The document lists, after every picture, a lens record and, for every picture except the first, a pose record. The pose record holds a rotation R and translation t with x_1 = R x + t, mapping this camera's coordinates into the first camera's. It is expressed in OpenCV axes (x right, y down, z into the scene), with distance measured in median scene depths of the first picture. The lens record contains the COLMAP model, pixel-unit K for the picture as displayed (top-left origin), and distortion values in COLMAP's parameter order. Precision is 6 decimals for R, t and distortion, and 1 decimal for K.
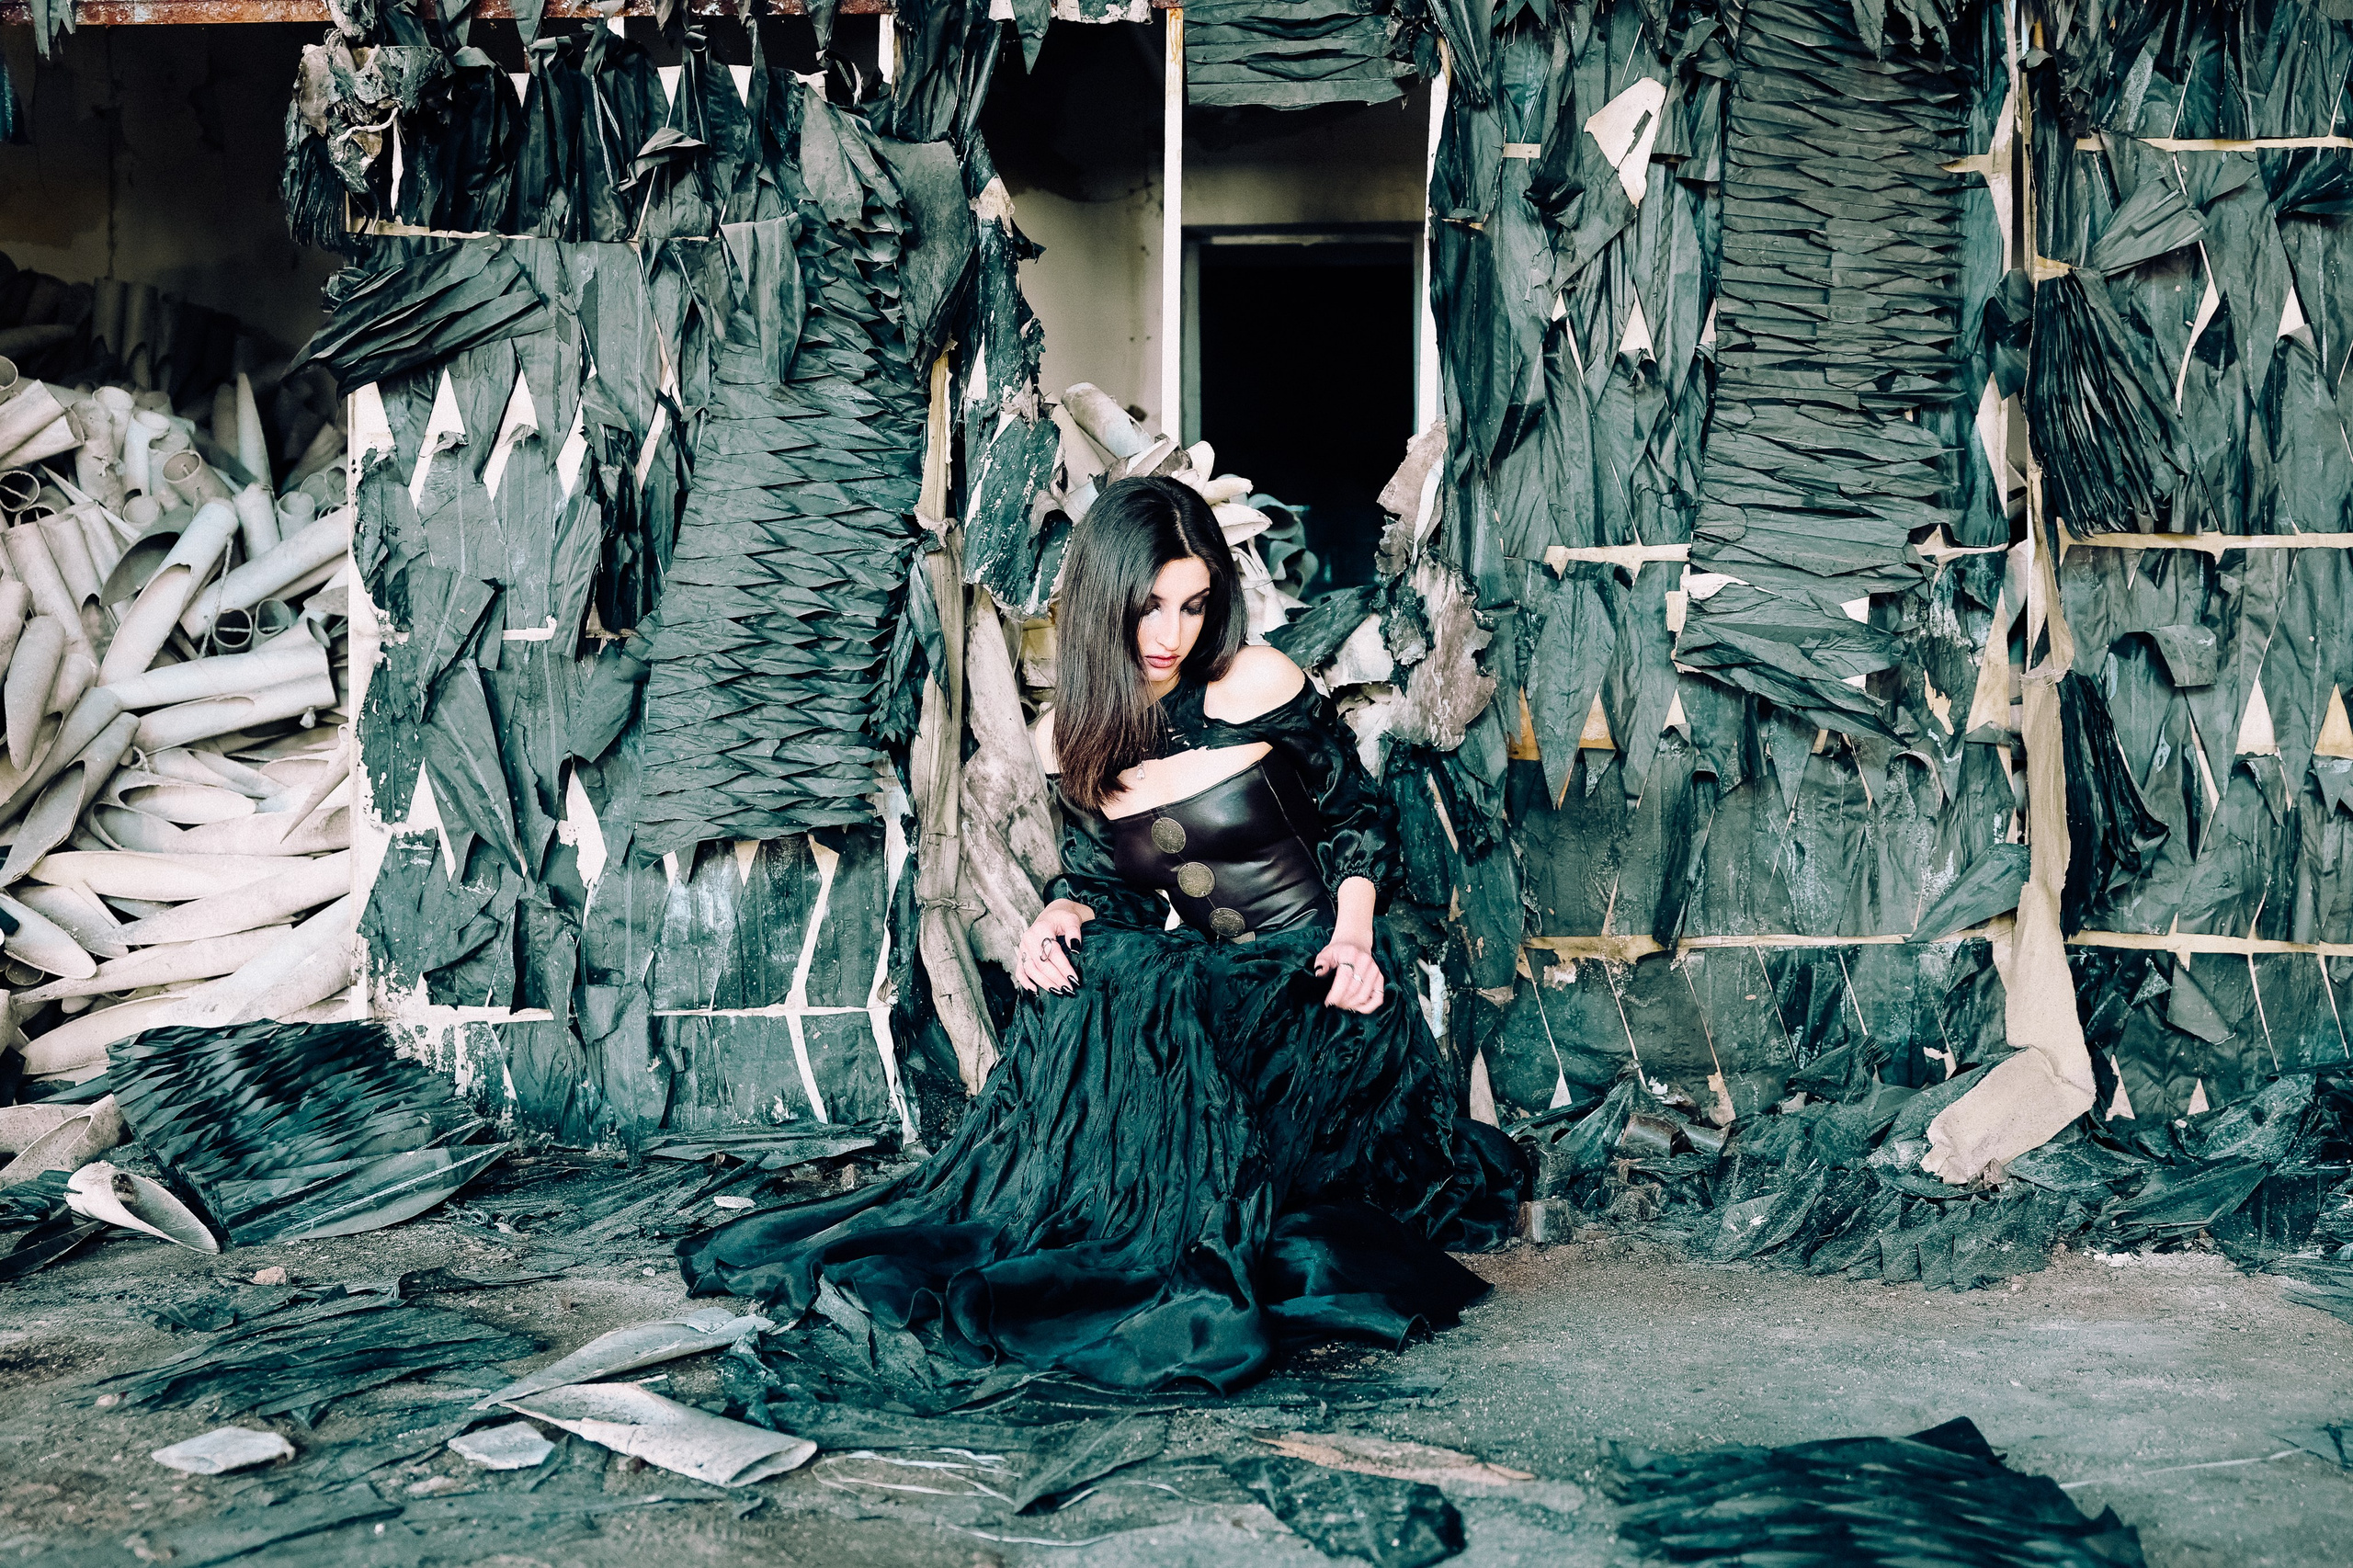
lens RADIAL K [[2349.1, 0, 1137.8], [0, 2349.1, 697.2], [0, 0, 1]] dist [0.008166, 0.000000]
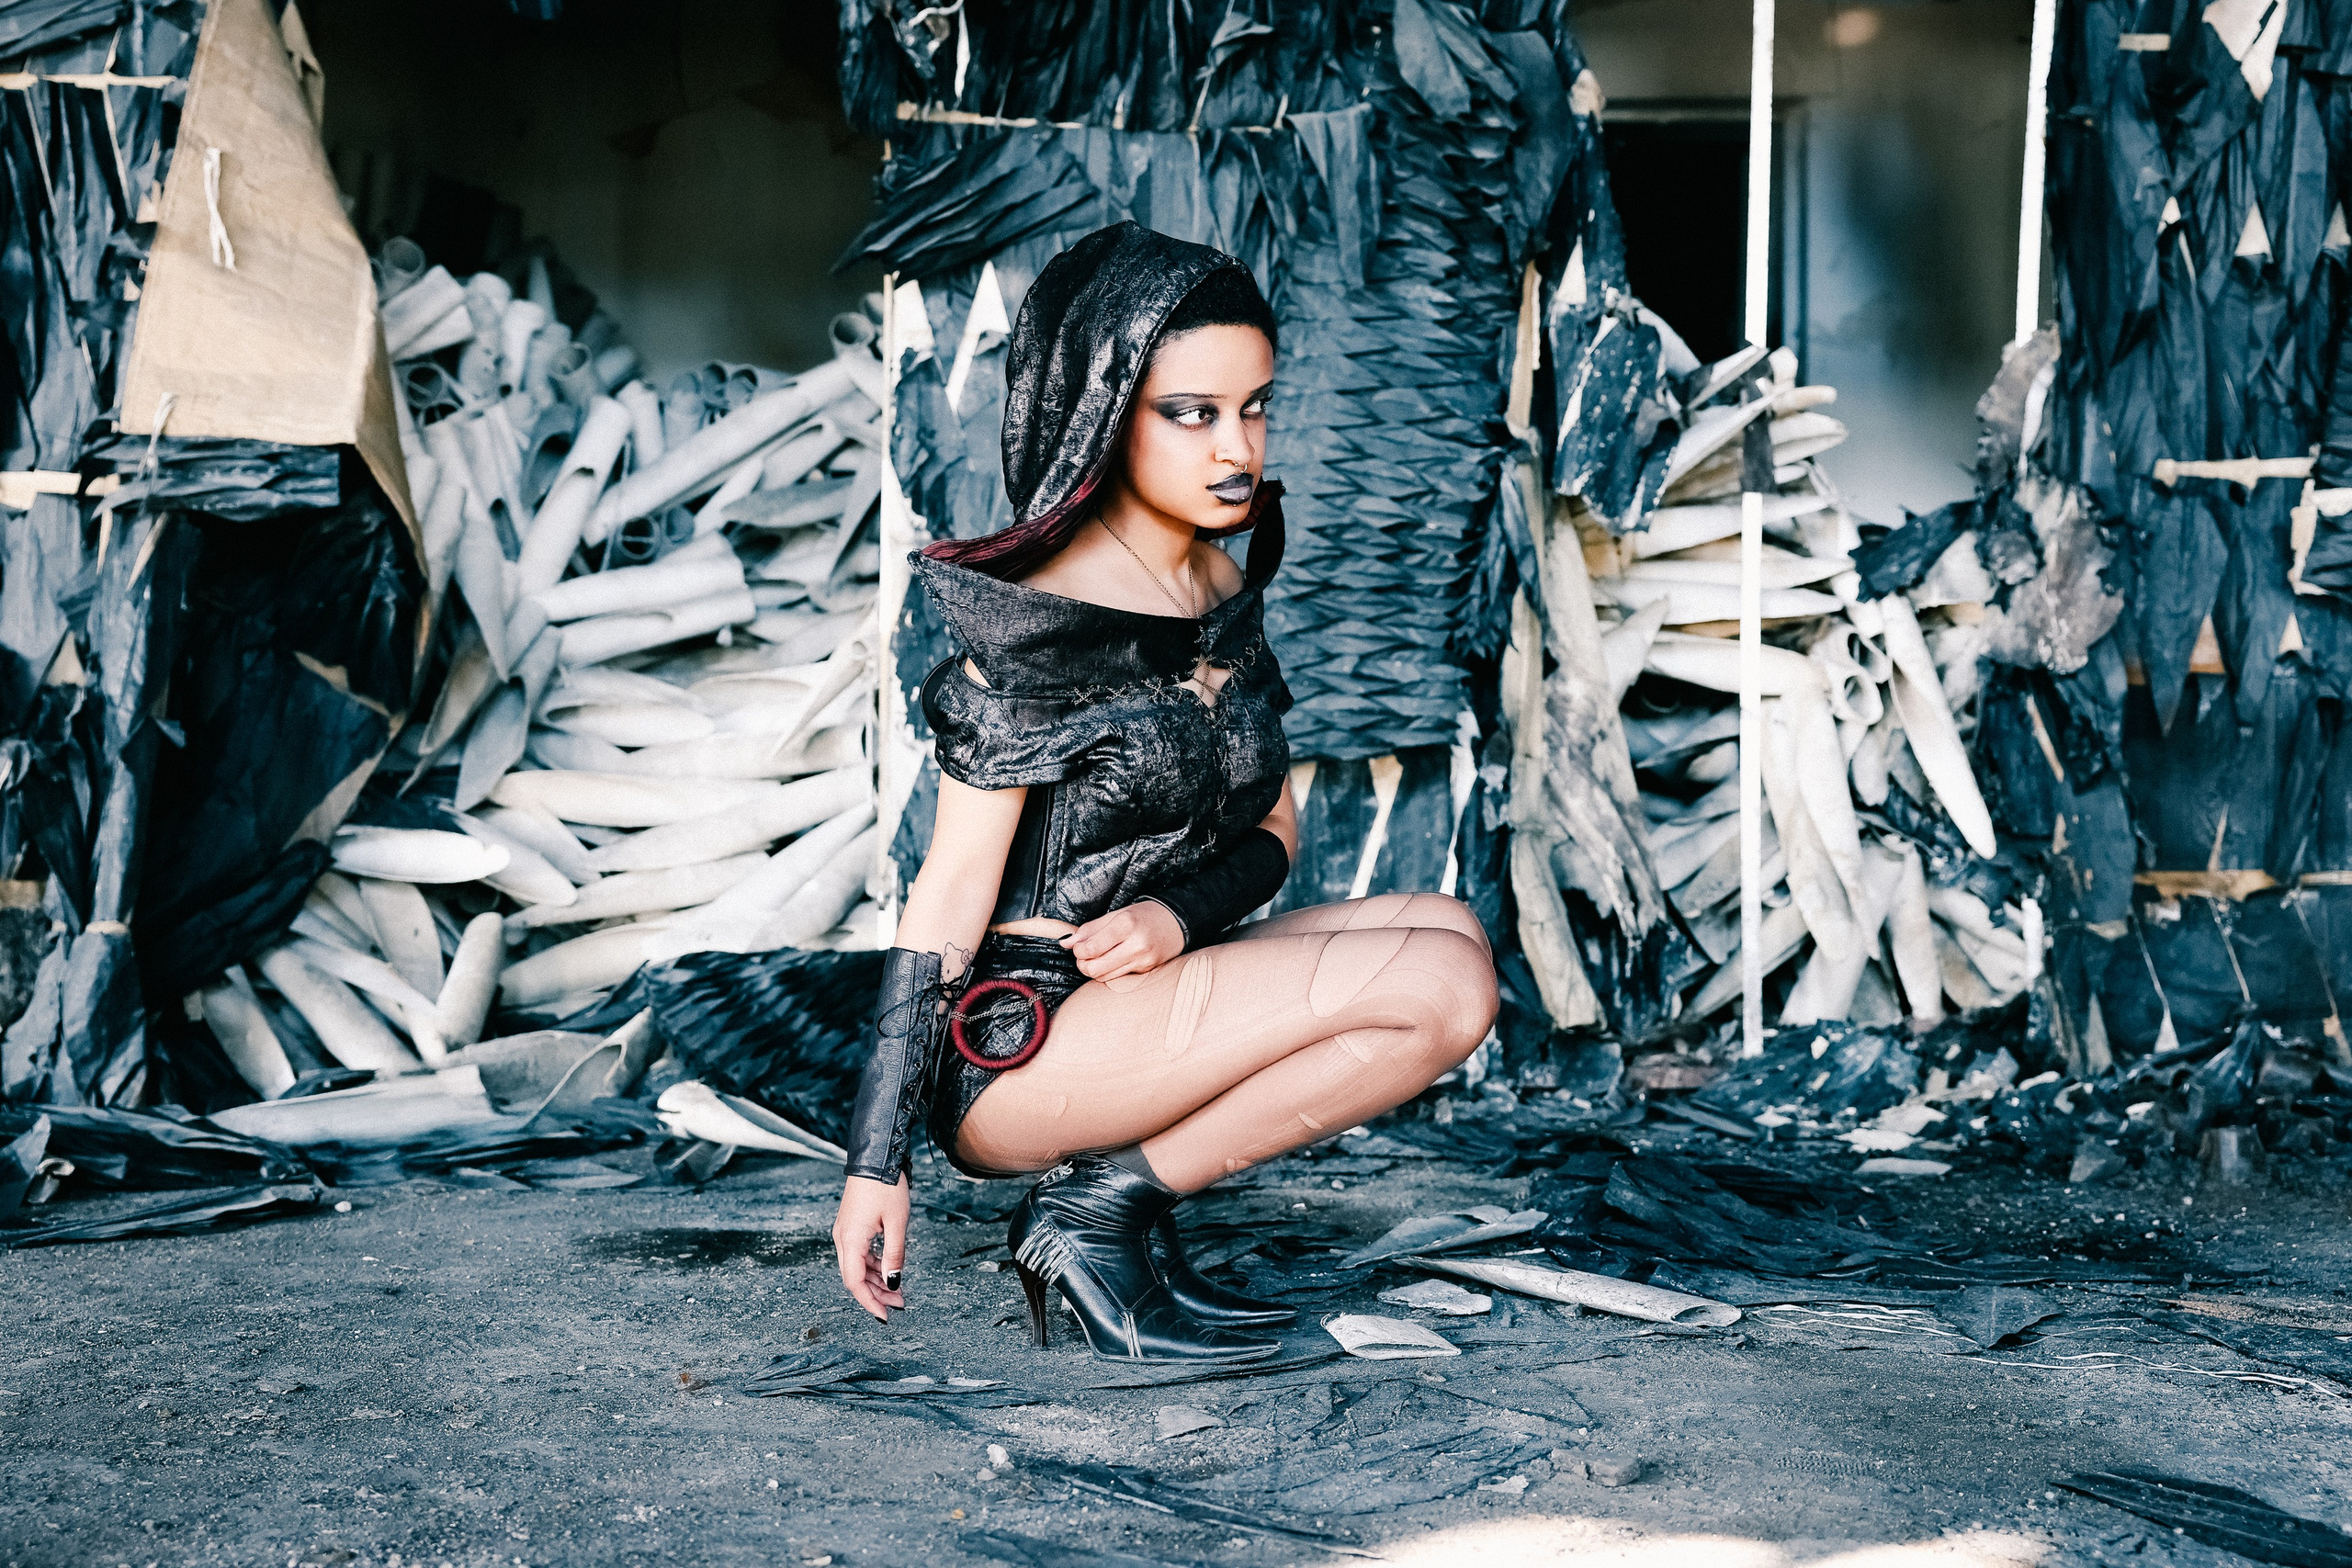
lens RADIAL K [[2956.9, 0, 1140.7], [0, 2956.9, 642.2], [0, 0, 1]] dist [0.075469, 0.000000]
pose [[0.999887, 0.008687, 0.012285, -0.251479], [-0.008656, 0.999959, -0.002561, 0.016162], [-0.012307, 0.002454, 0.999921, -0.201681]]
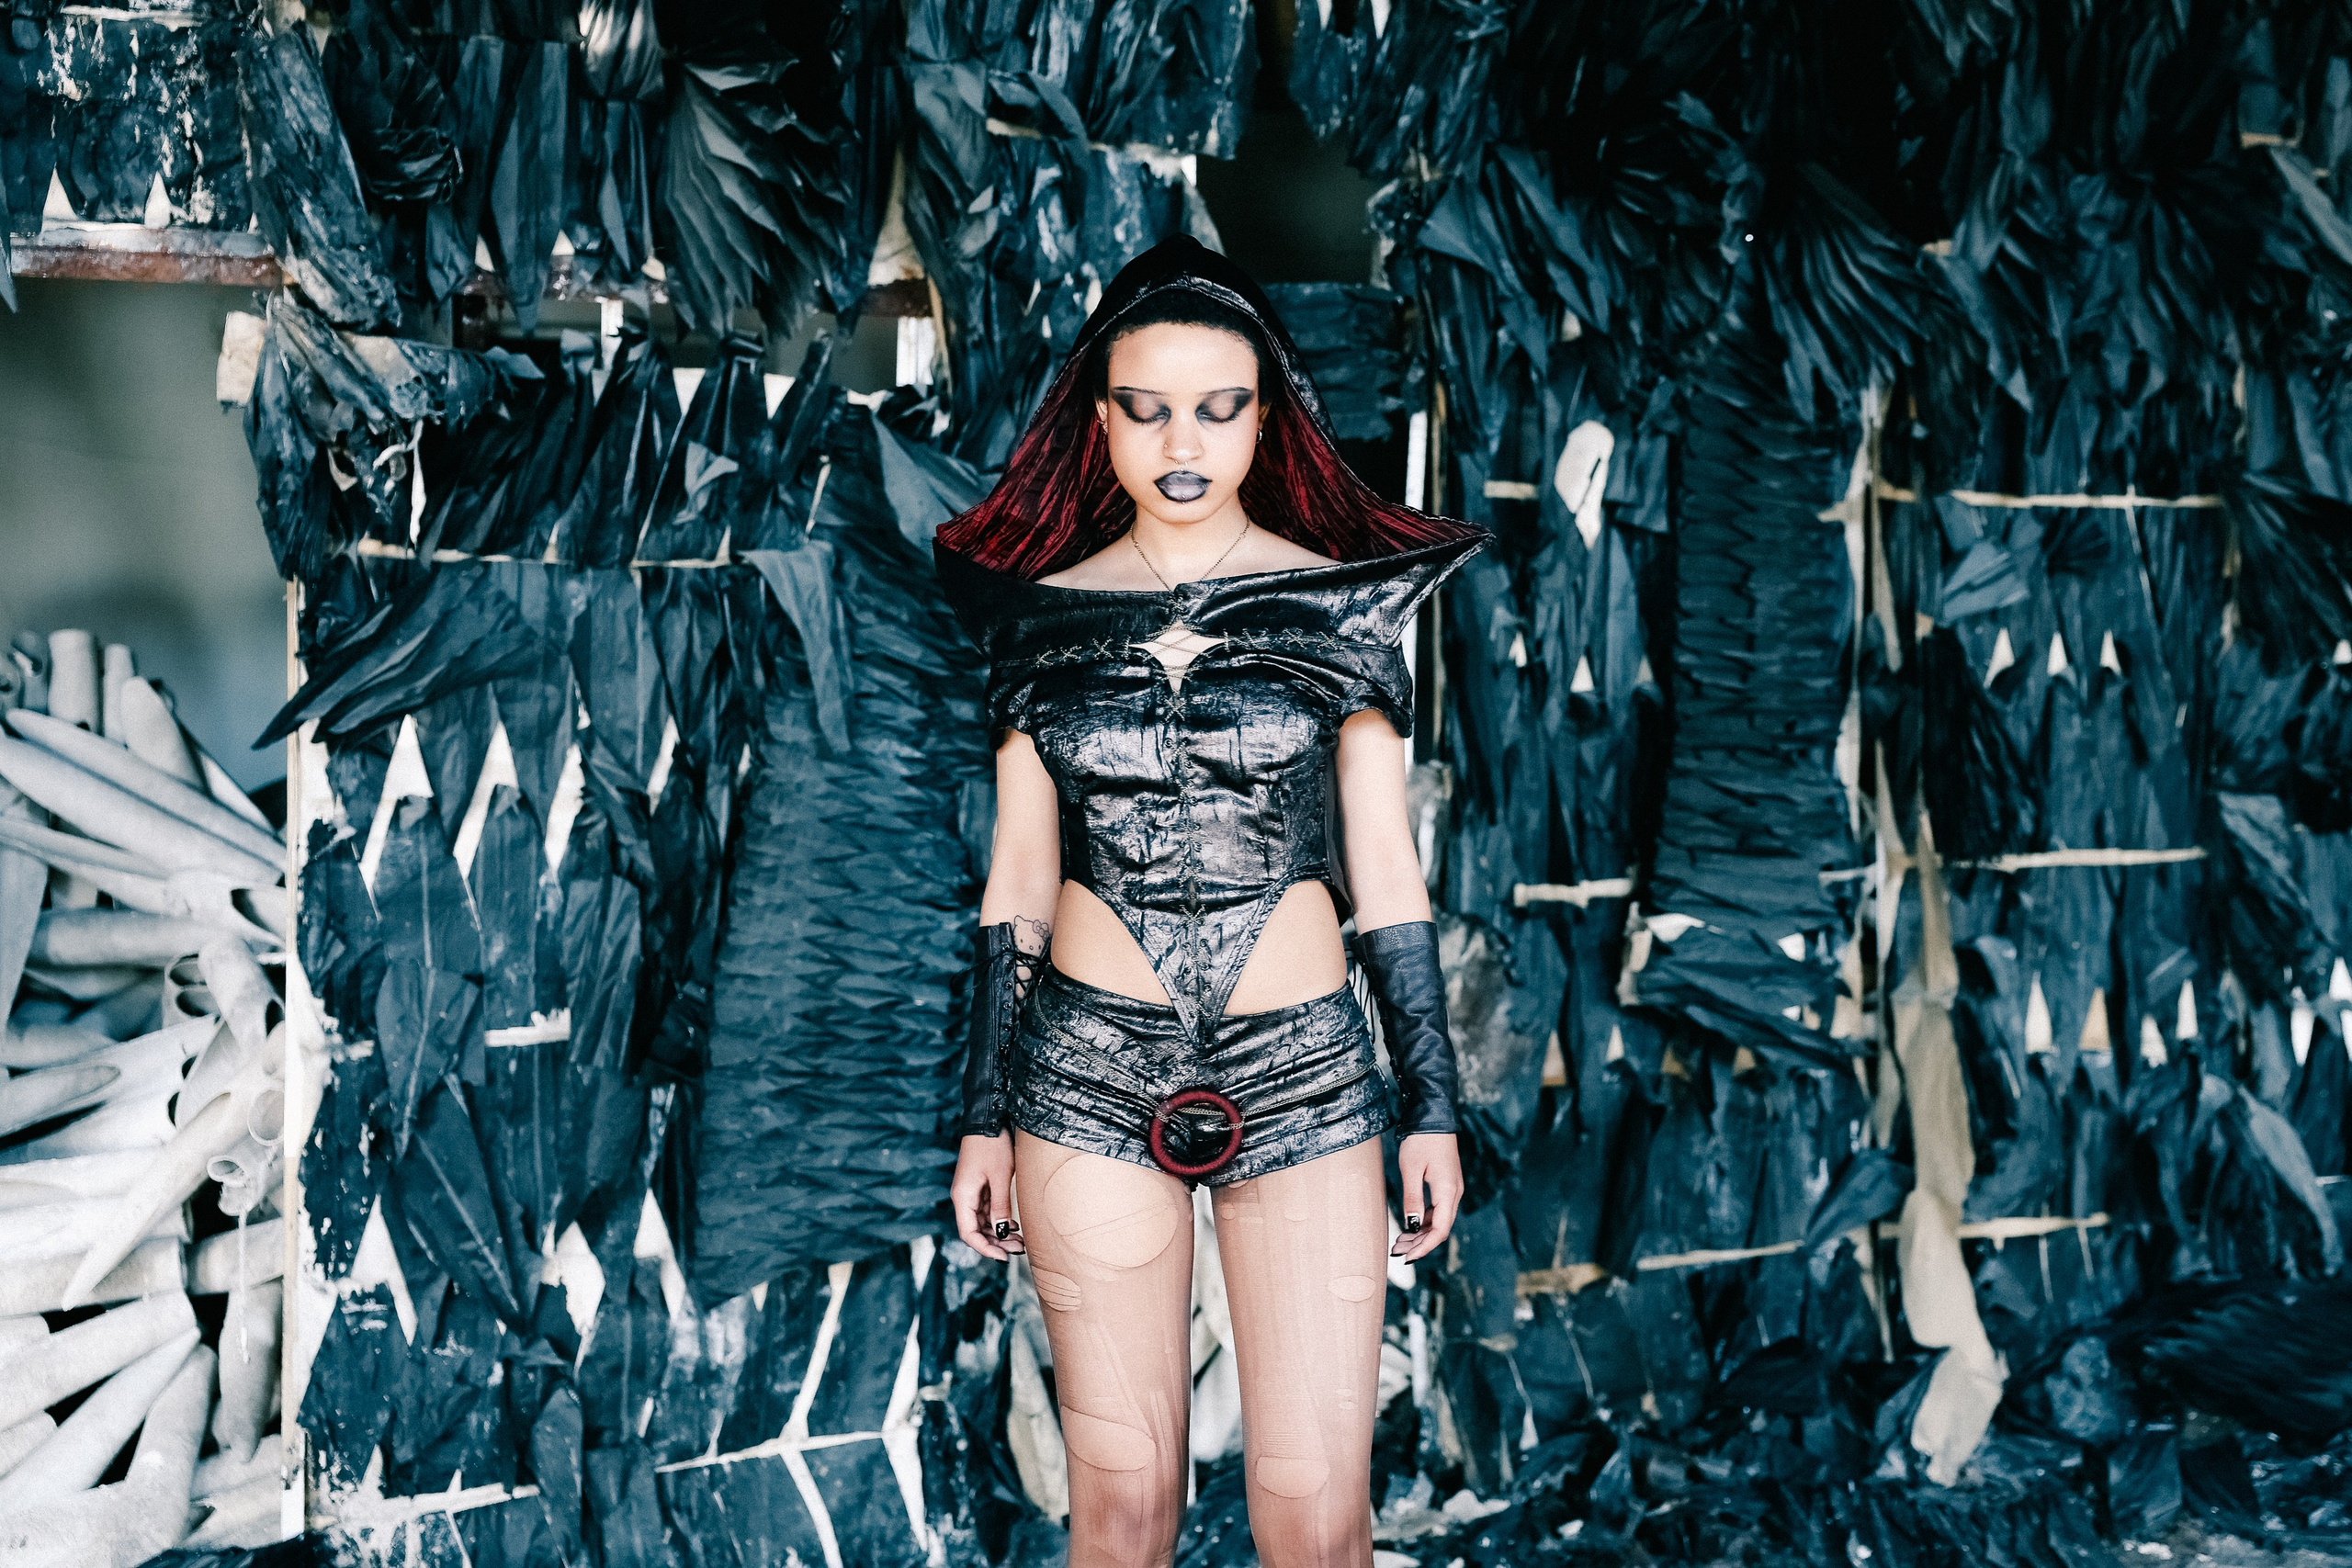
lens RADIAL K [[3233.6, 0, 1211.8], [0, 3233.6, 711.9], [0, 0, 1]] dist [0.082277, 0.000000]
pose [[0.854045, -0.011515, 0.520072, -0.657035], [0.005840, 0.999904, 0.012548, -0.157920], [-0.520167, -0.007679, 0.854030, -0.112833]]
